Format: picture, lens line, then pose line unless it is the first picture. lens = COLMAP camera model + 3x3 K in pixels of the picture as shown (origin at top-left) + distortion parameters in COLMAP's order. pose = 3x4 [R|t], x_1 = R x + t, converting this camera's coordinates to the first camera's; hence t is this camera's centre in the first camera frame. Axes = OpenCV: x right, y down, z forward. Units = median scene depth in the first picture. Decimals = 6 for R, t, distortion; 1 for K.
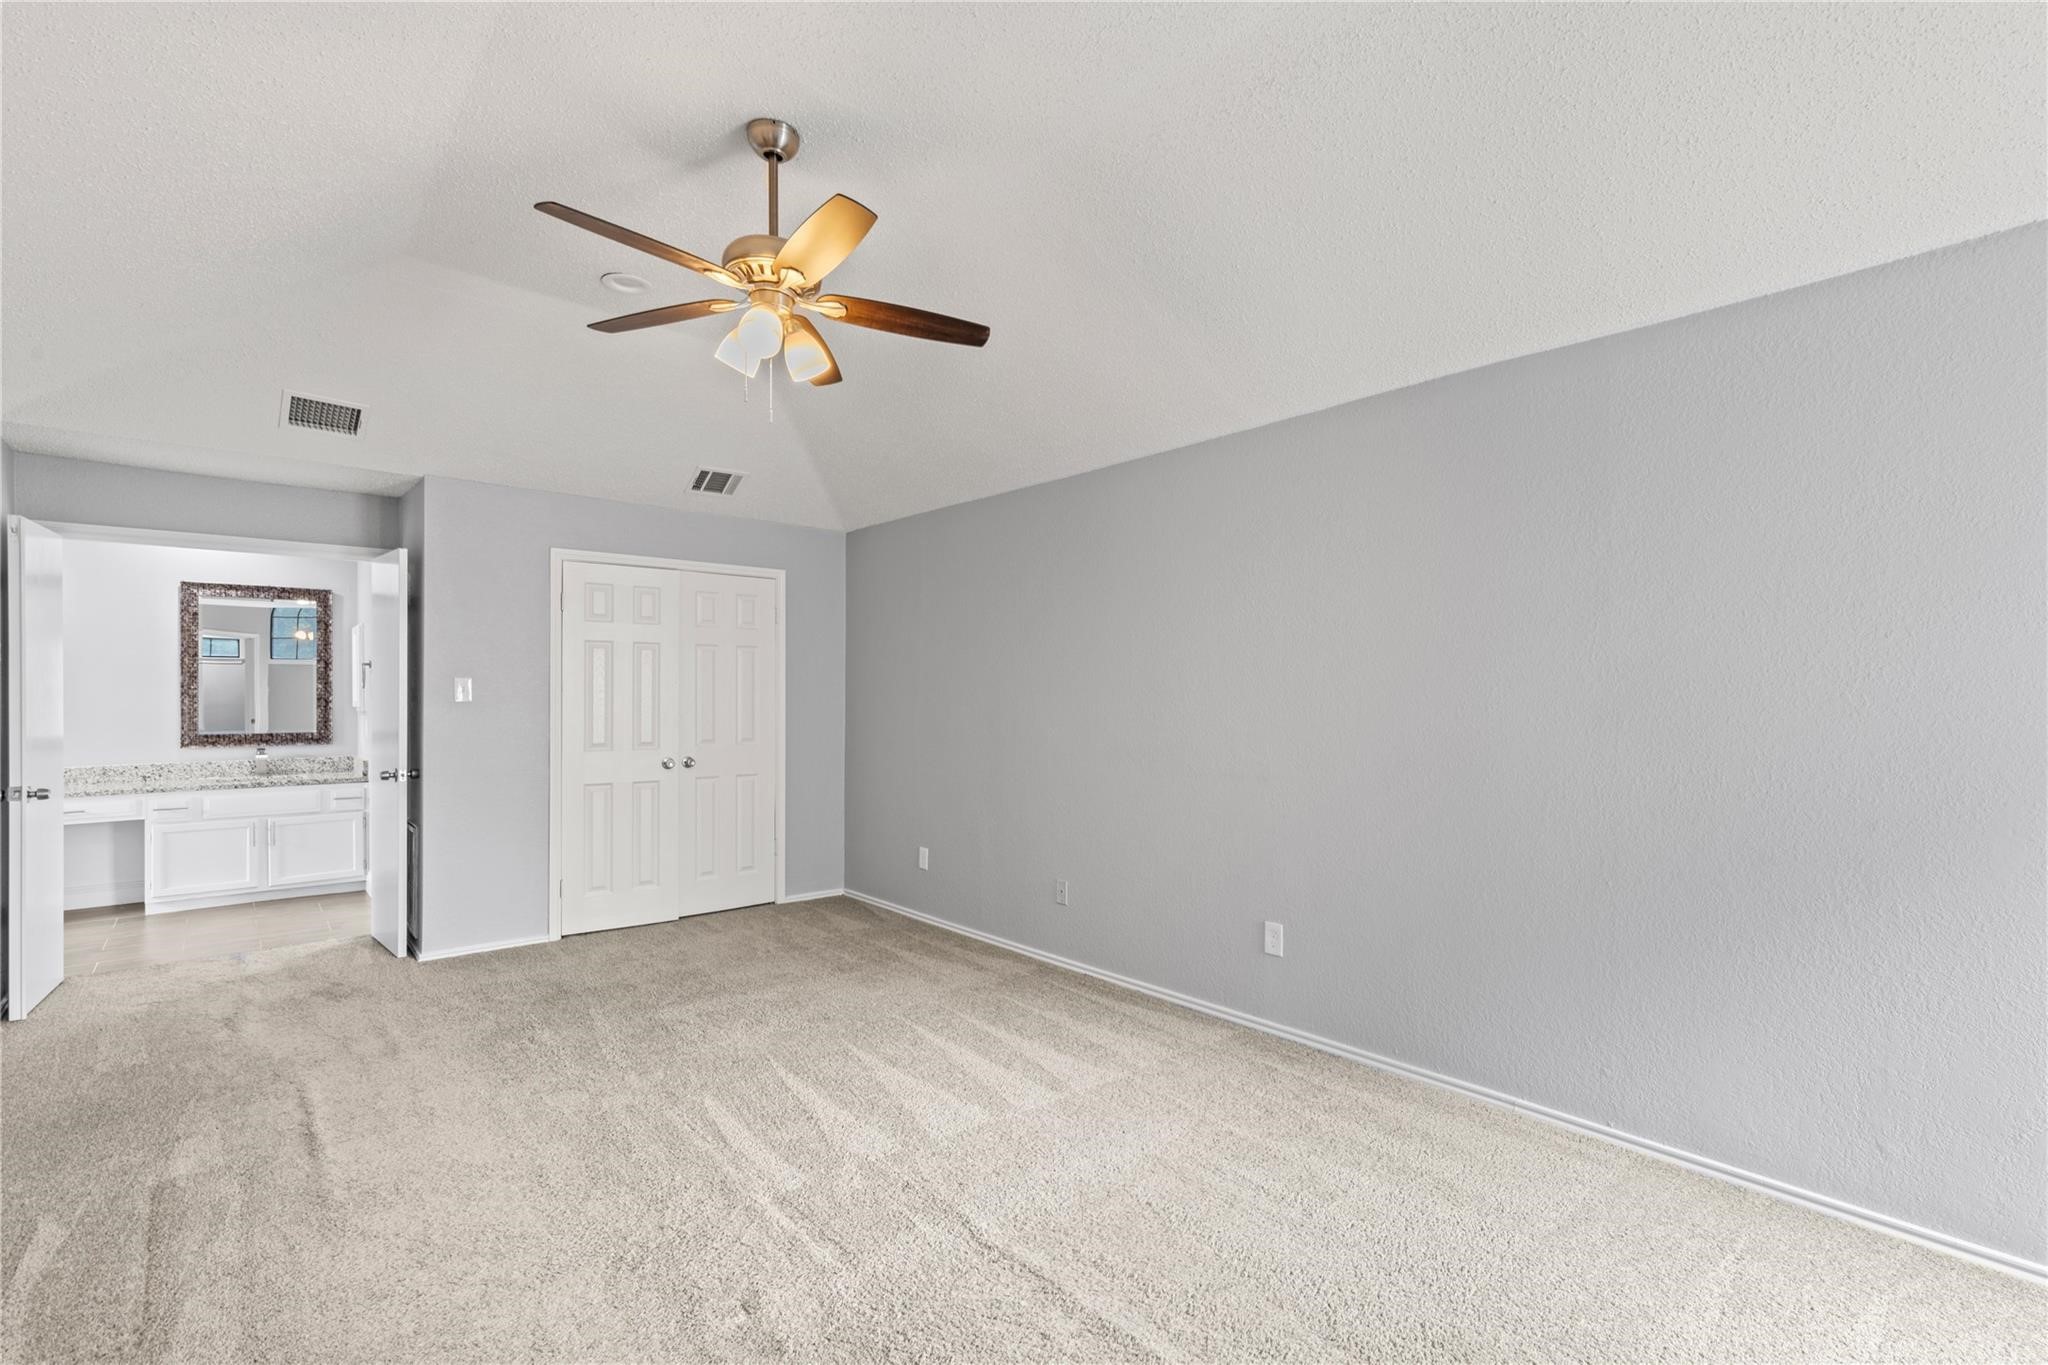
lens RADIAL K [[914.1, 0, 1042.4], [0, 914.1, 690.6], [0, 0, 1]] dist [-0.002829, -0.000559]
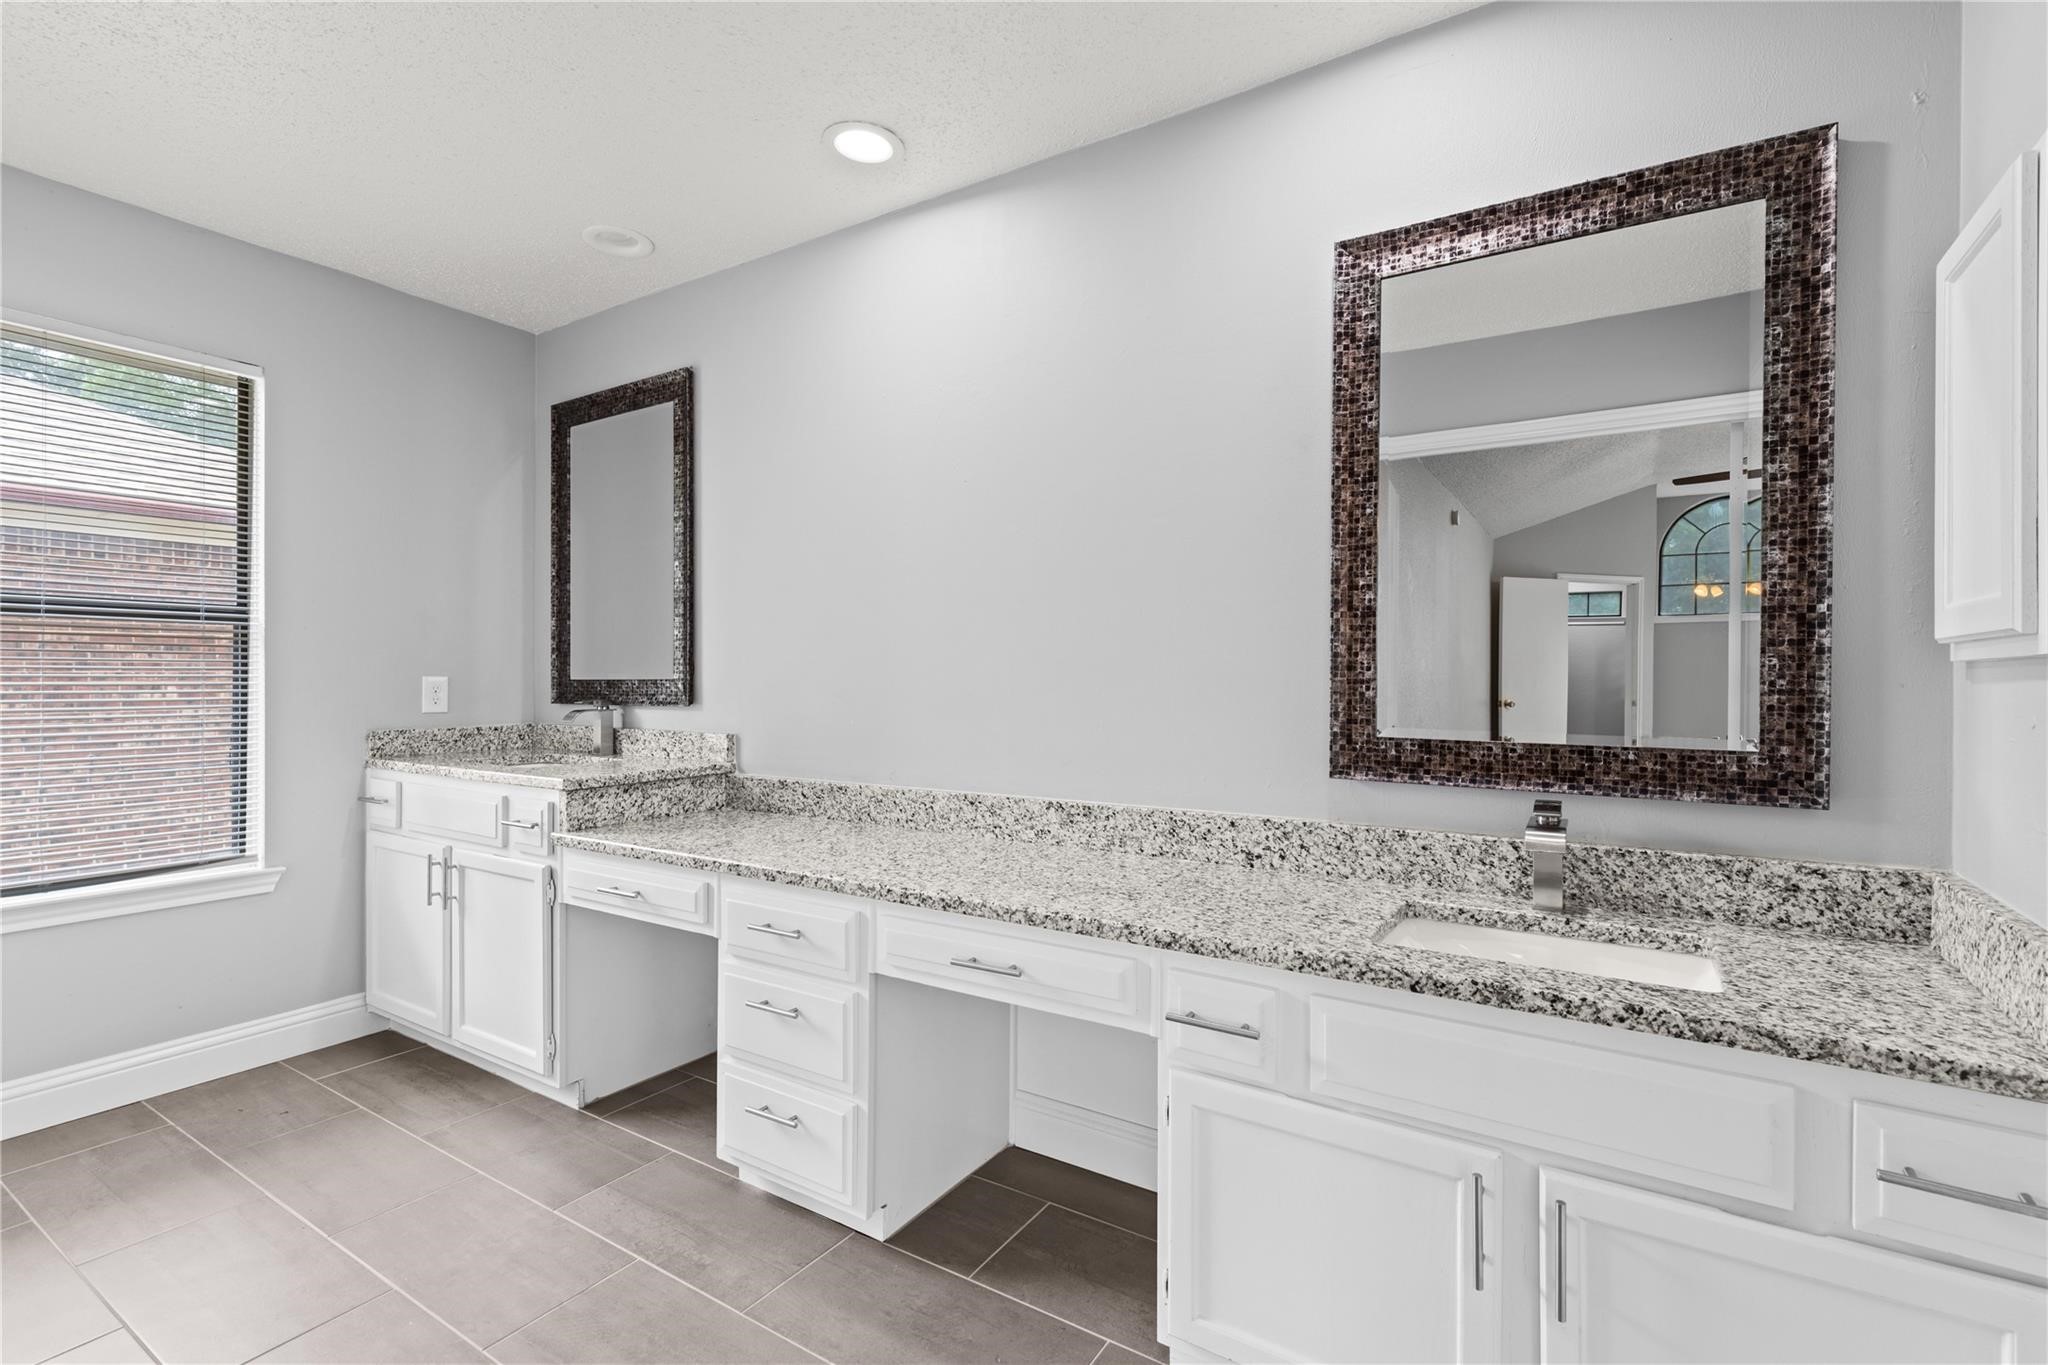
lens RADIAL K [[914.1, 0, 1042.4], [0, 914.1, 690.6], [0, 0, 1]] dist [-0.002829, -0.000559]
pose [[0.259440, 0.015788, -0.965630, -0.628049], [-0.003389, 0.999875, 0.015437, 0.027015], [0.965753, -0.000732, 0.259461, 0.773978]]
